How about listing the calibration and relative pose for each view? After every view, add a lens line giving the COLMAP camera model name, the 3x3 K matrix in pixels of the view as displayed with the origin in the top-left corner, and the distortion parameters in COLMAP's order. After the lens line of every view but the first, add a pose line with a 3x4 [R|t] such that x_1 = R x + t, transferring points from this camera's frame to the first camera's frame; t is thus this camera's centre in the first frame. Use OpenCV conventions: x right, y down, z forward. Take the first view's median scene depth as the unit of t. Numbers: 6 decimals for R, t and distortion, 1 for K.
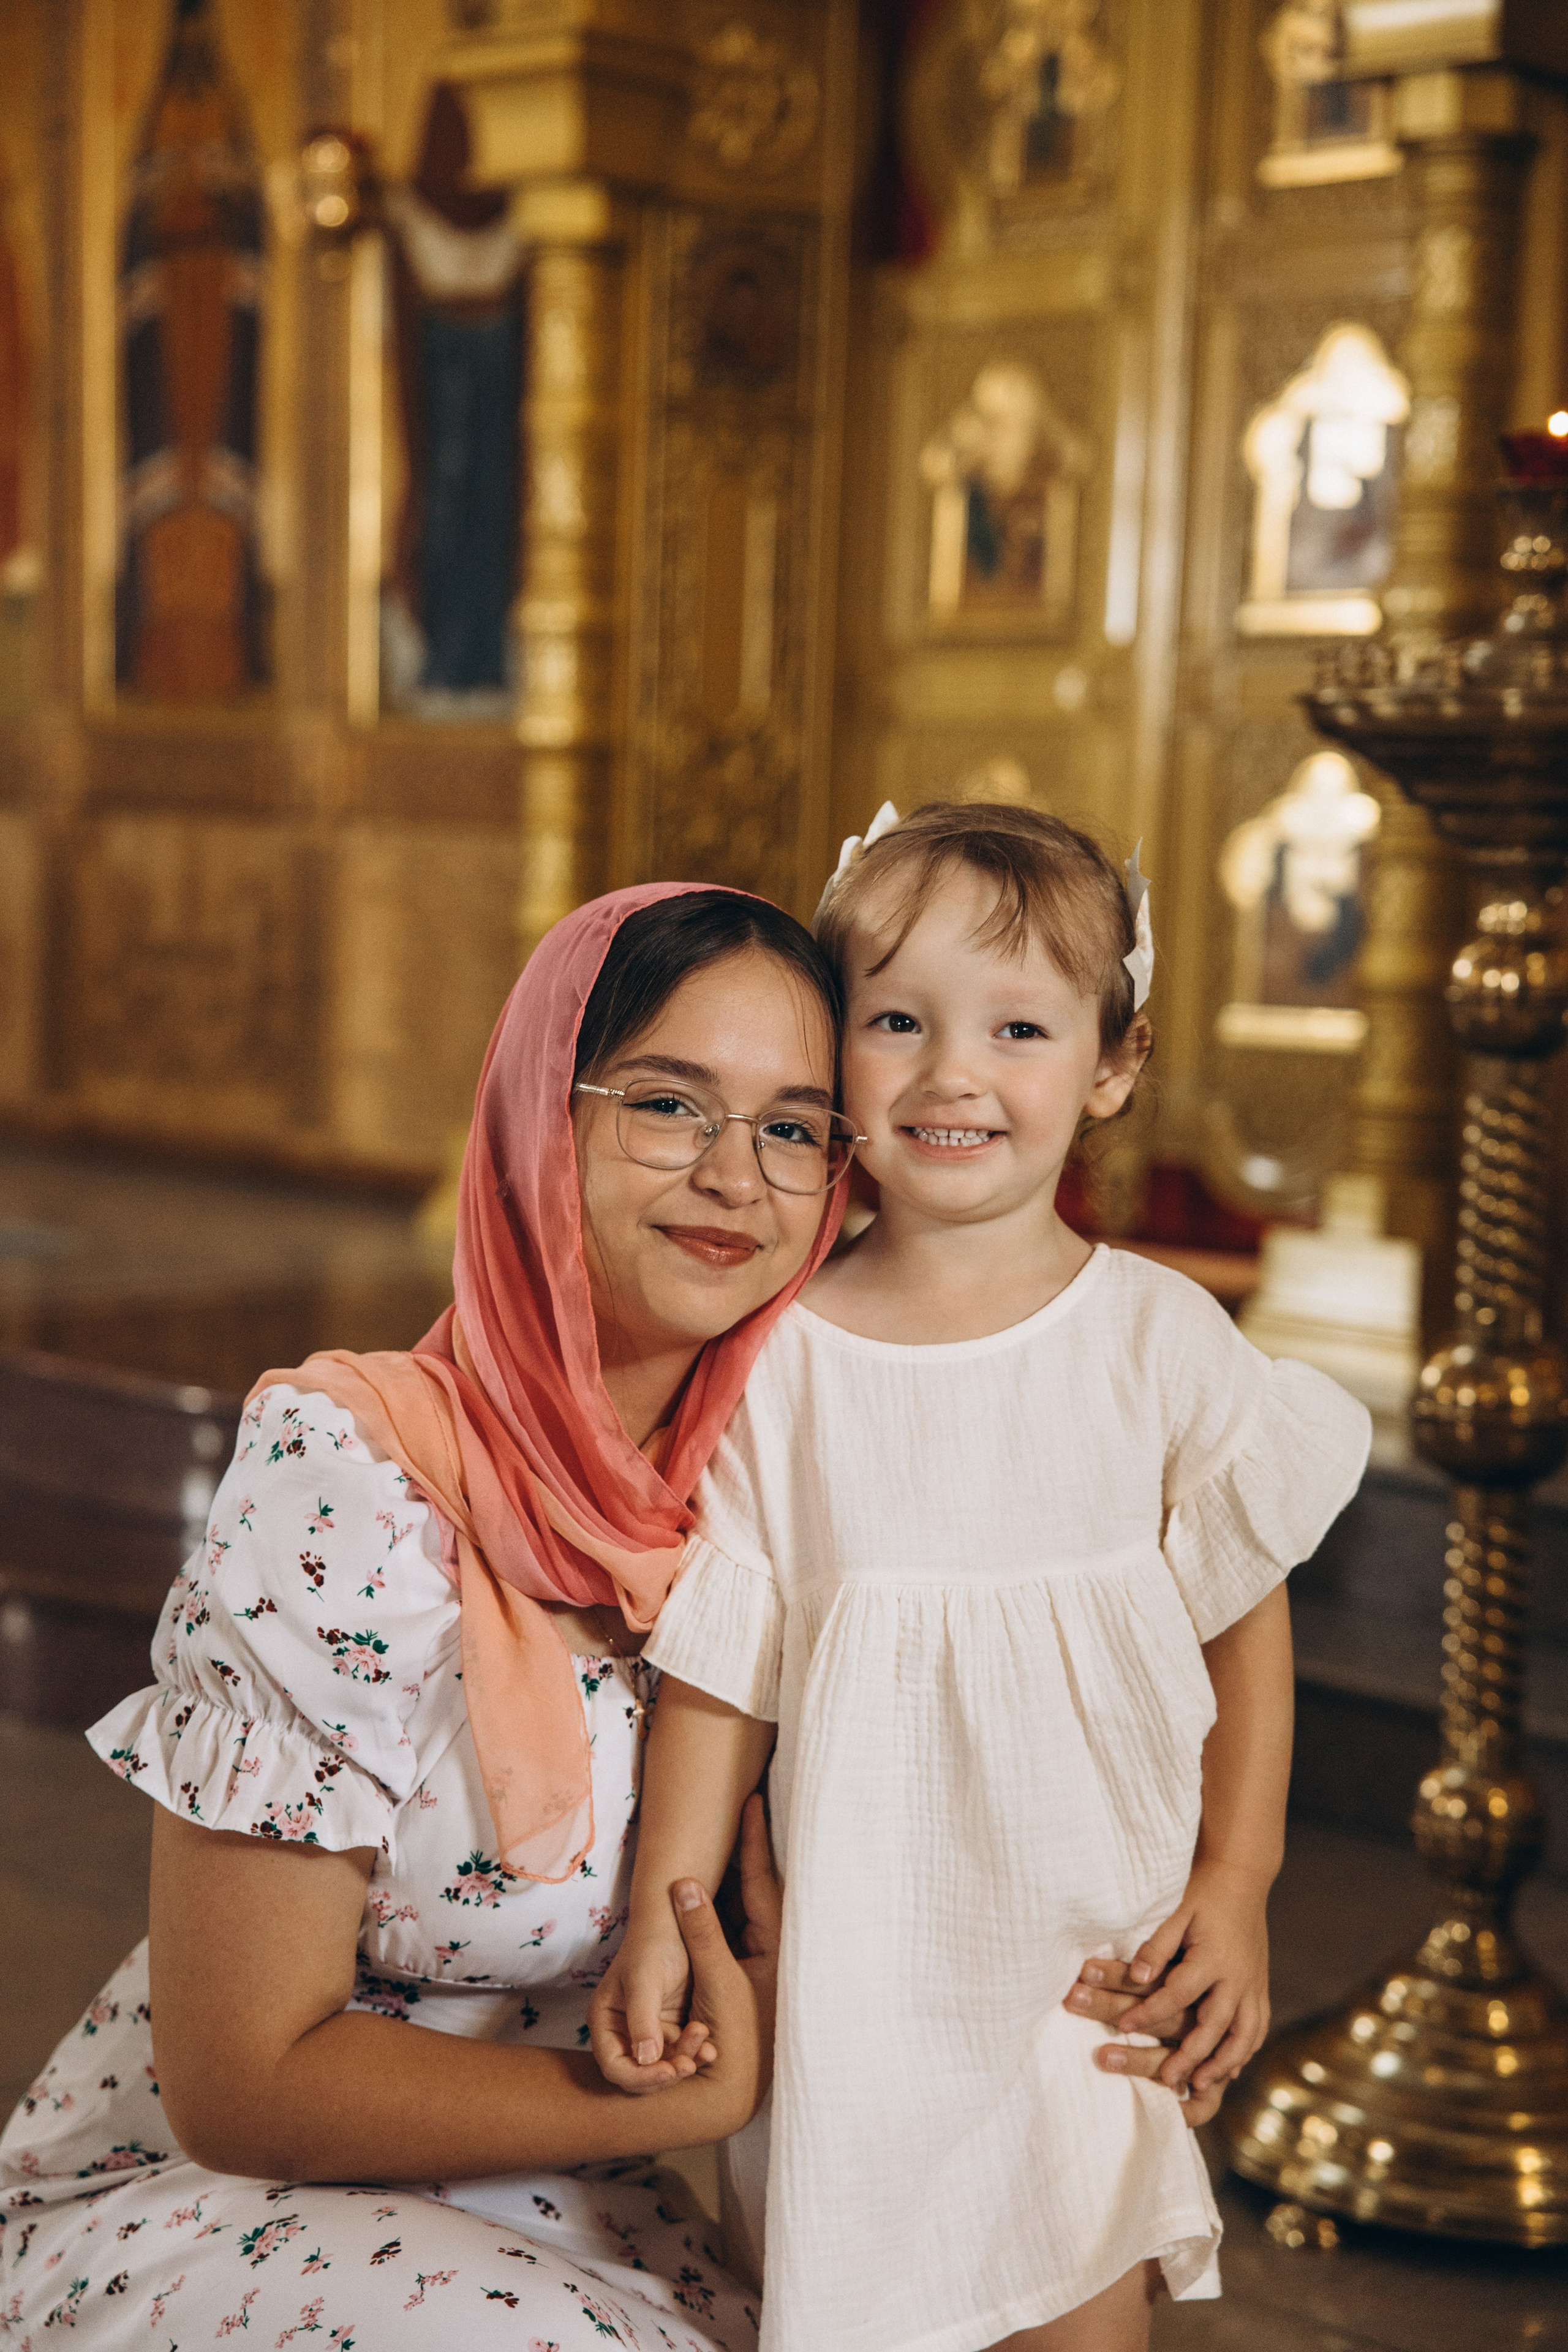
lens RADIAL K [[3893.1, 0, 784.4], [0, 3893.1, 1172.0], [0, 0, 1]] dist [0.320593, 0.000000]
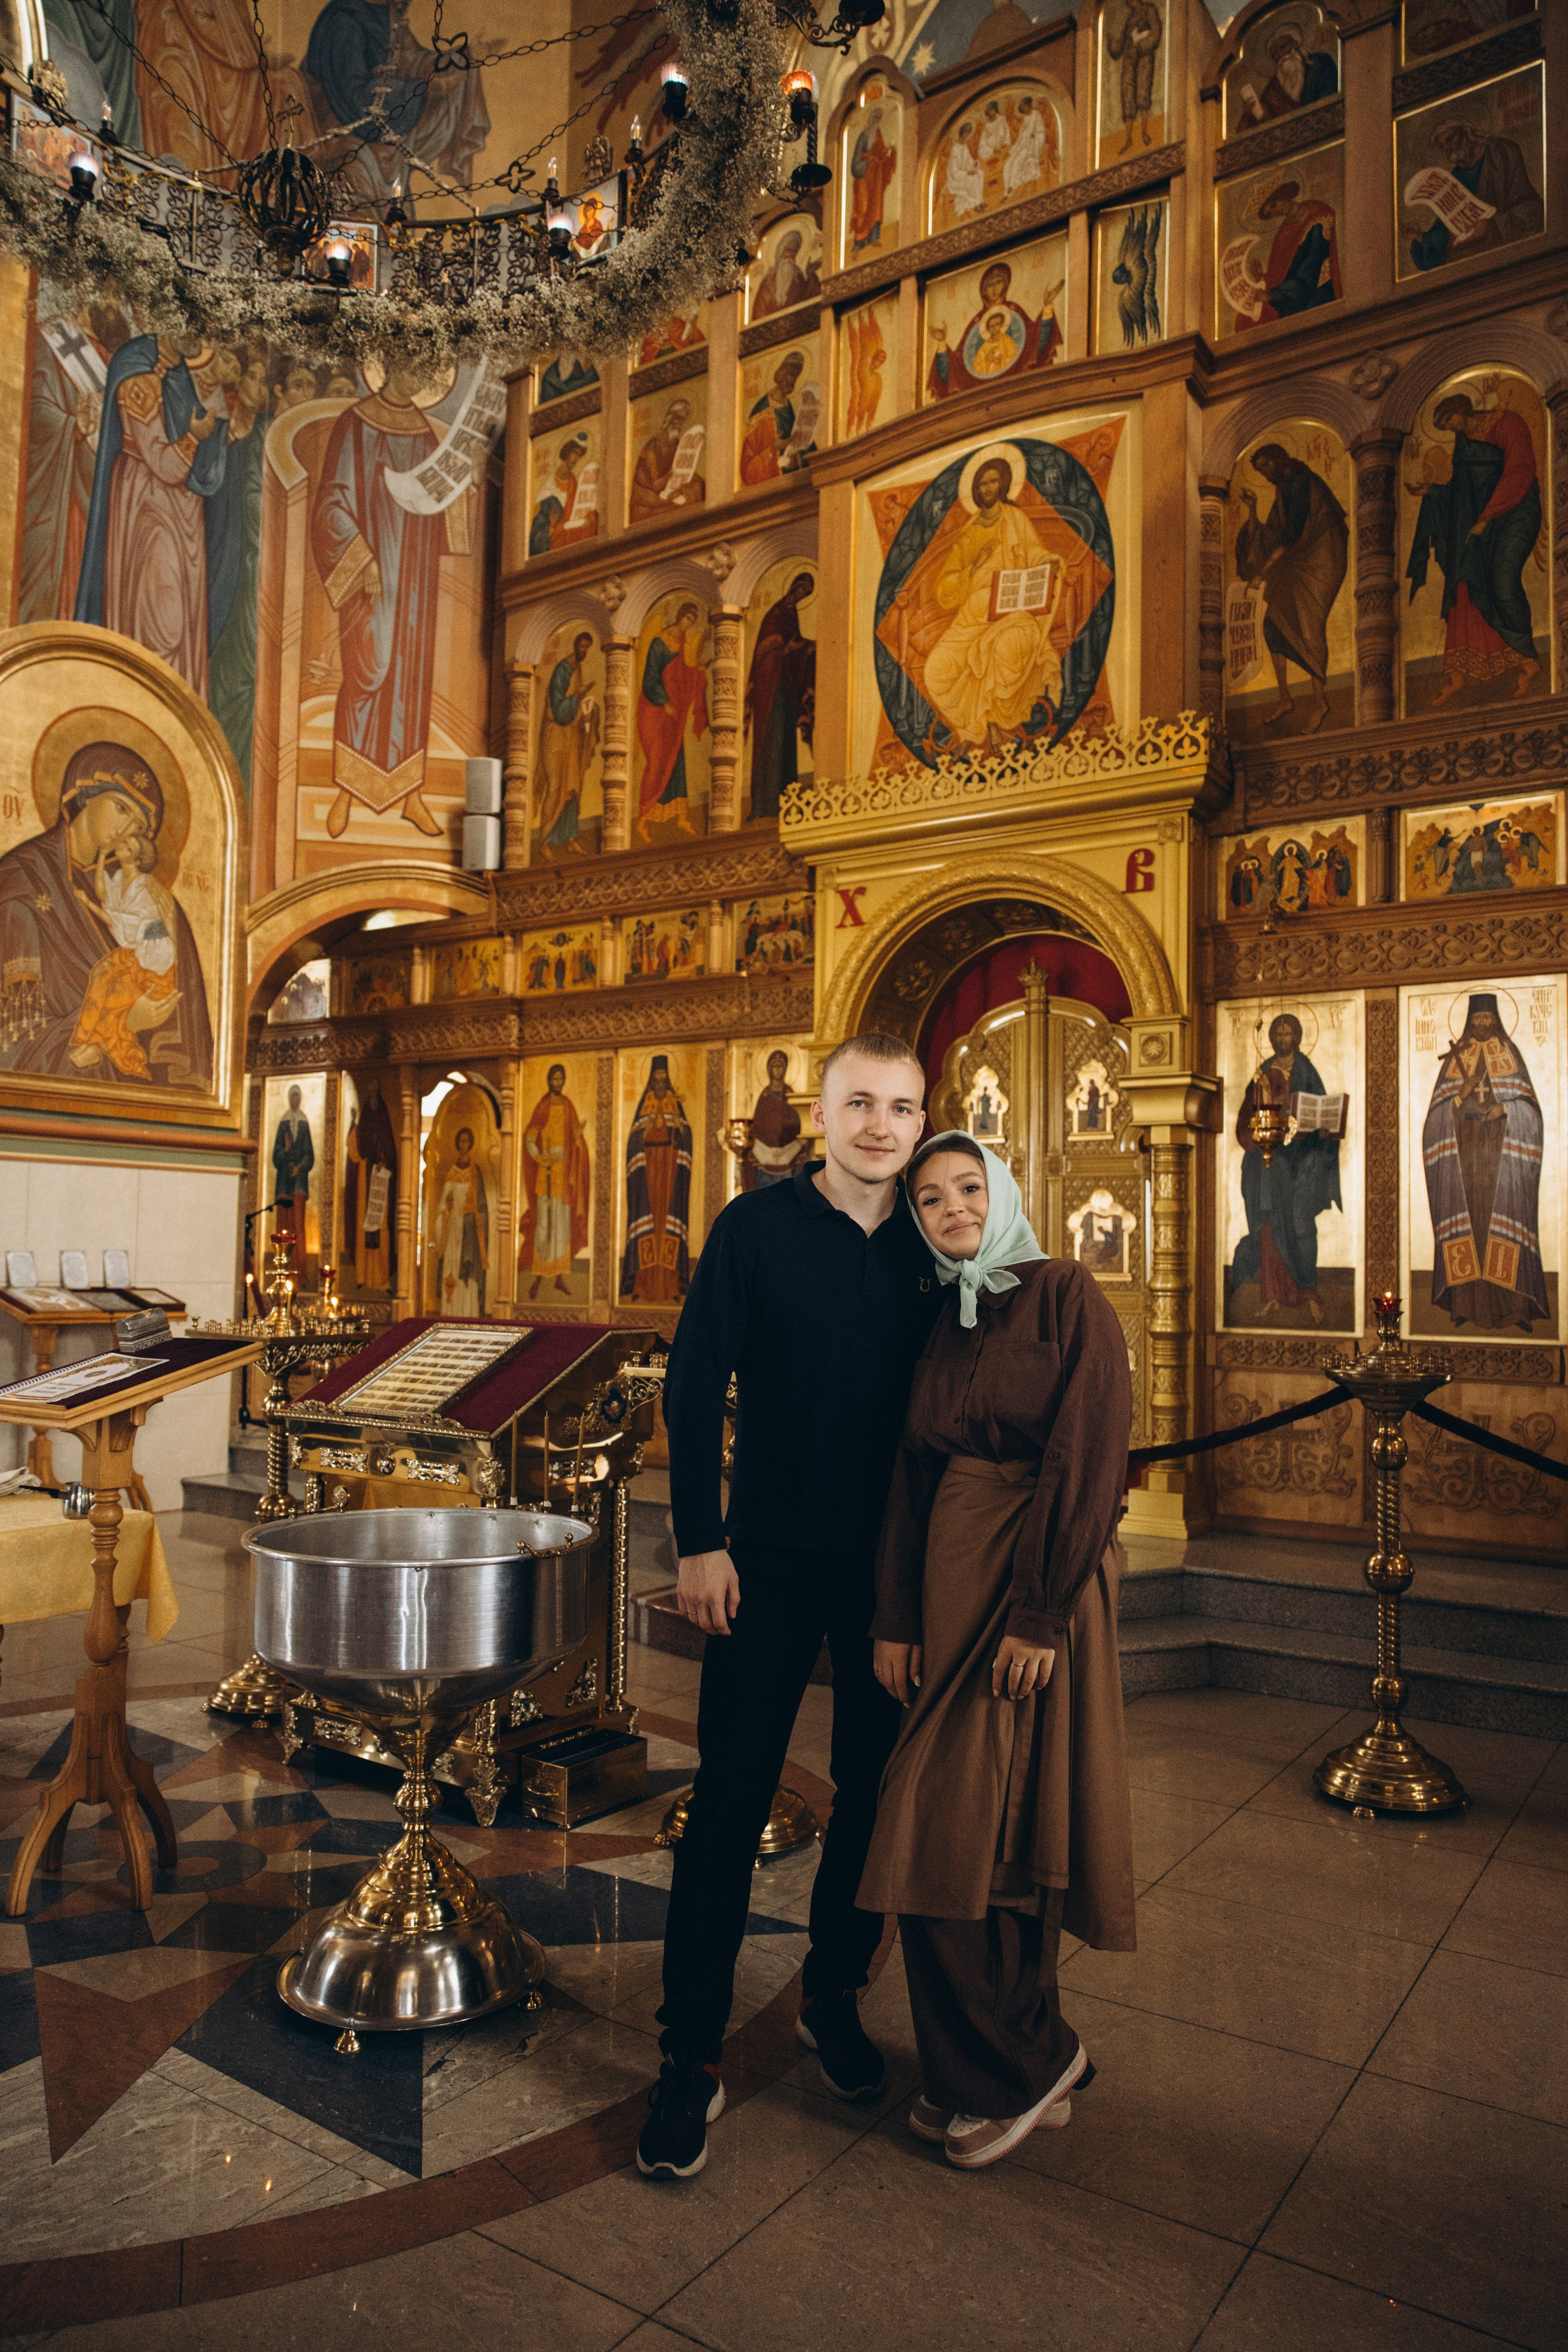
lens RADIAL K [[1587.8, 0, 792.9], [0, 1587.8, 1182.6], [0, 0, 1]] dist [-0.041410, 0.029441]
pose [[0.987668, -0.013456, 0.155982, -0.269612], [0.034737, 0.990301, -0.134525, -0.053923], [-0.152659, 0.138285, 0.978556, -0.164240]]
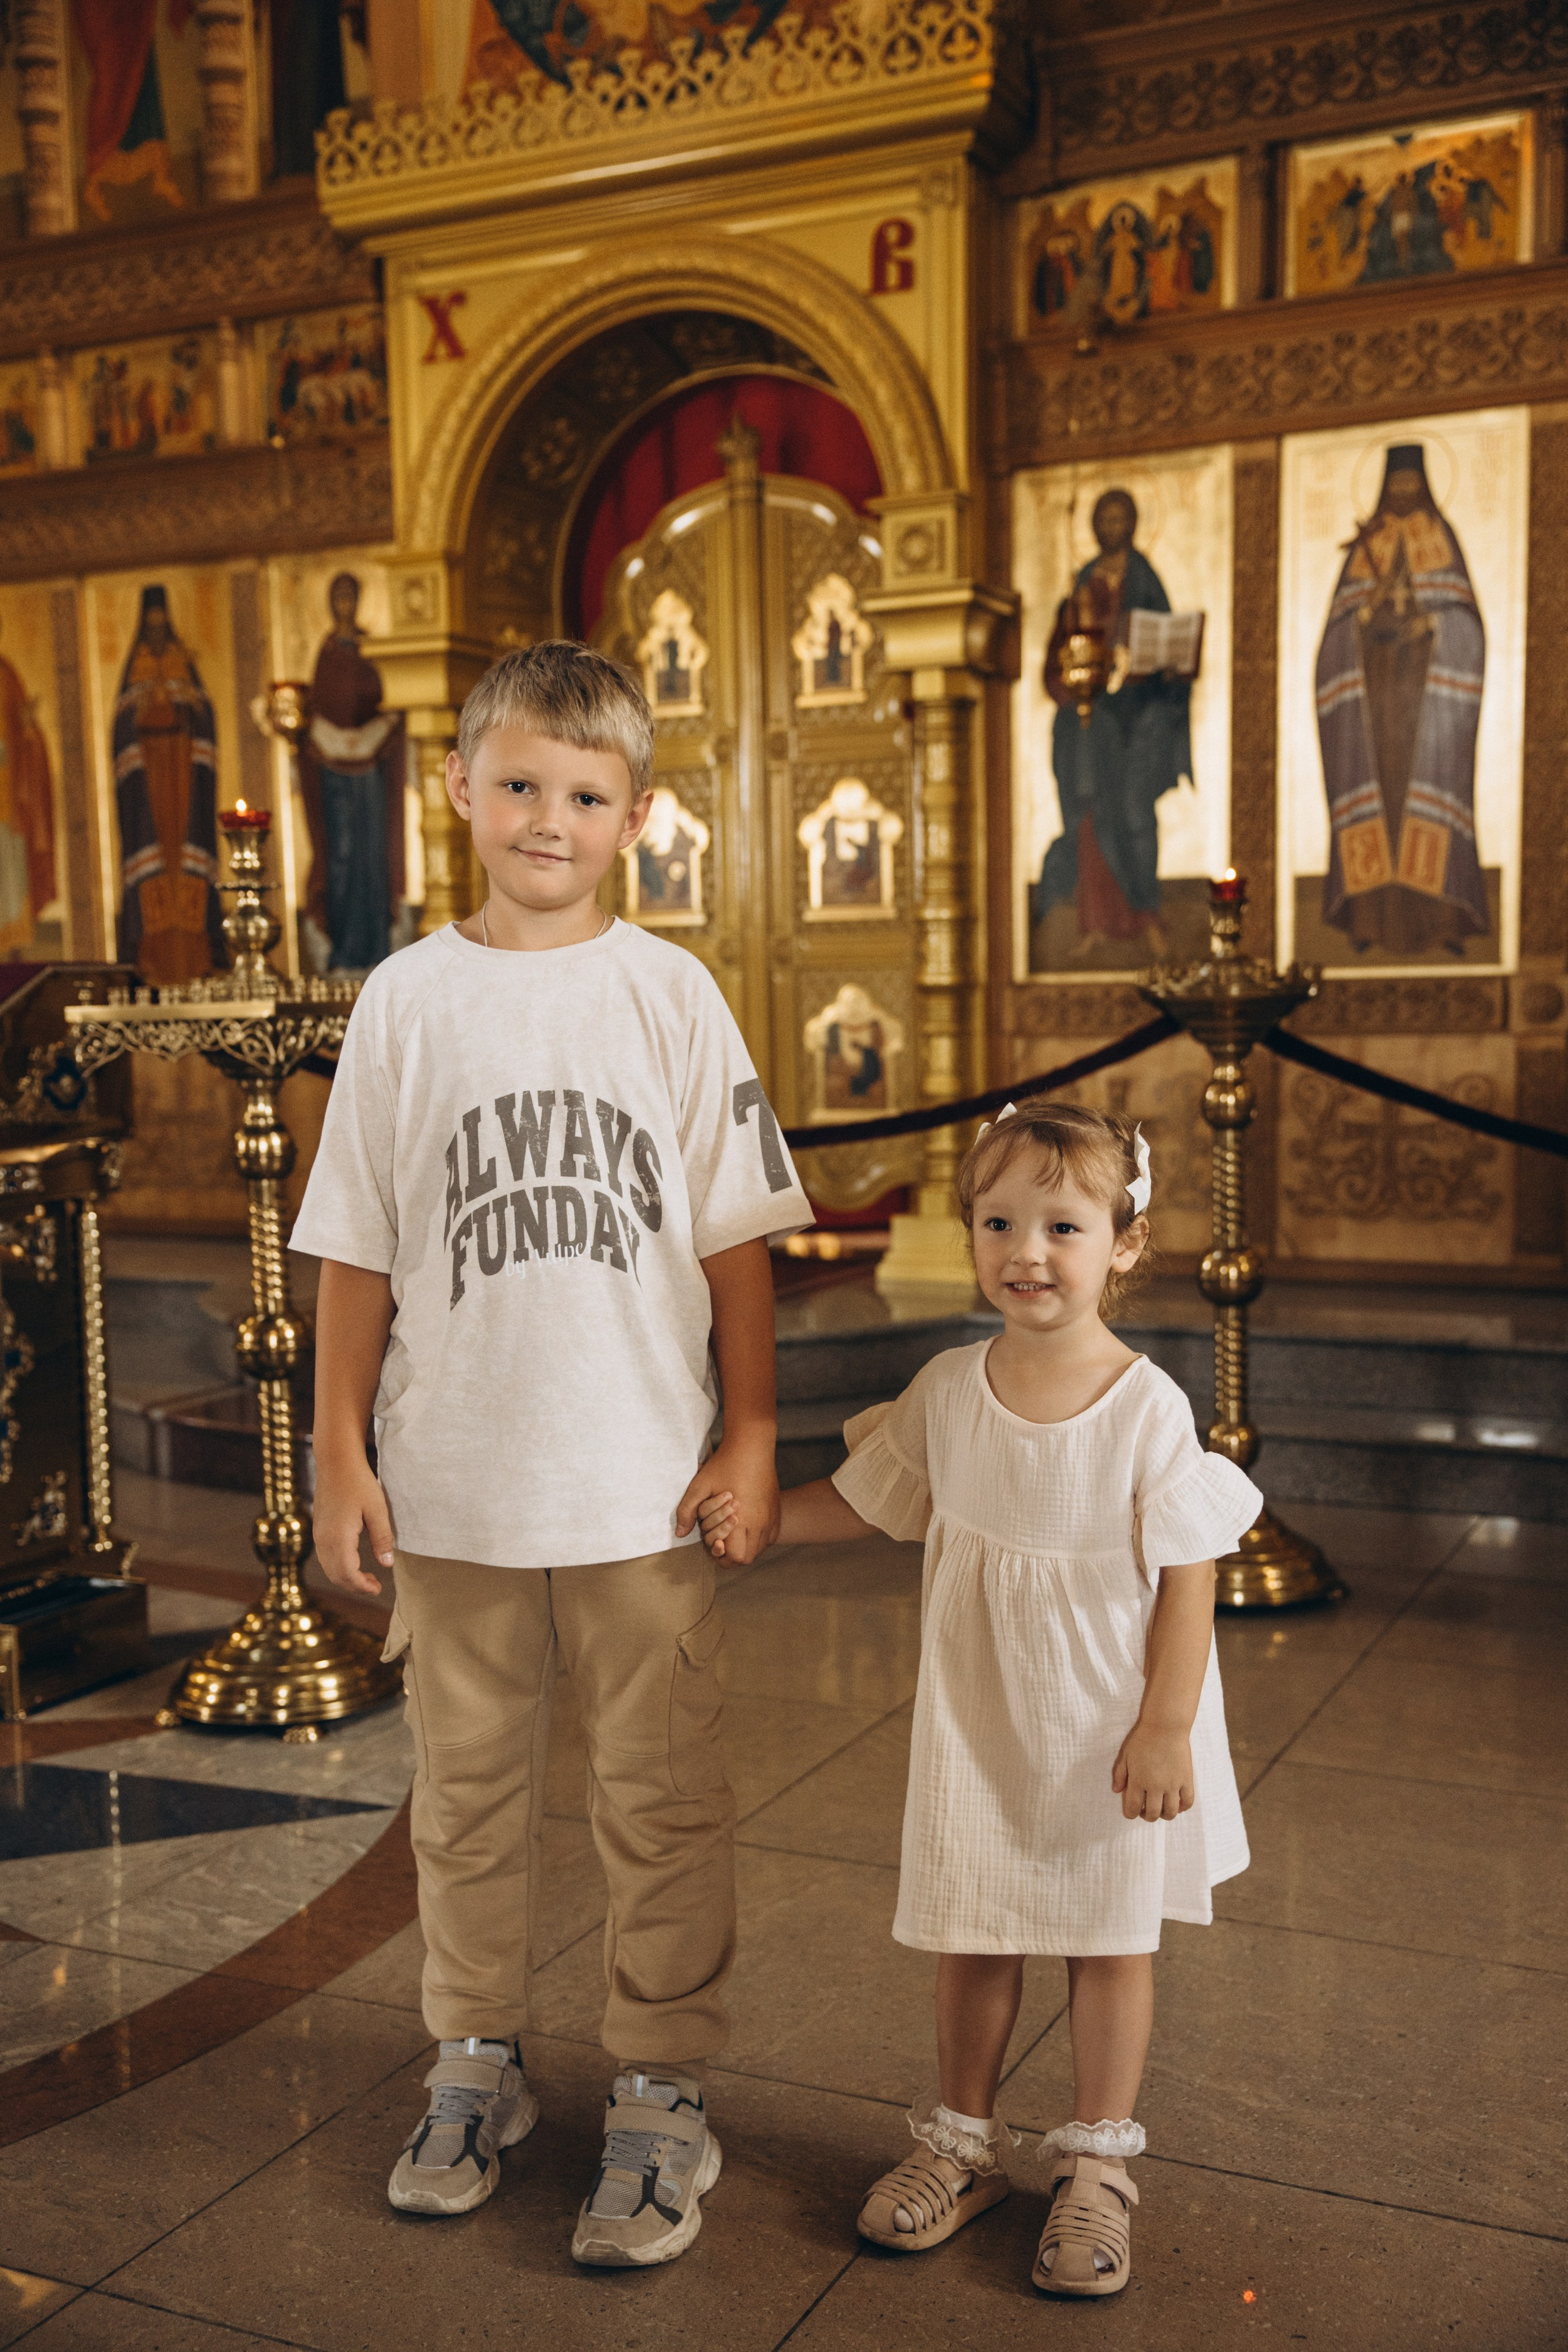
lens RADIAL K [[2412.4, 0, 785.6], [0, 2412.4, 1197.8], [0, 0, 1]] dist [0.082872, 0.000000]
pose [[0.955224, -0.081823, 0.284344, -0.243426], [0.081128, 0.996602, 0.014241, -0.014804], [-0.284543, 0.009465, 0.958617, -0.170953]]
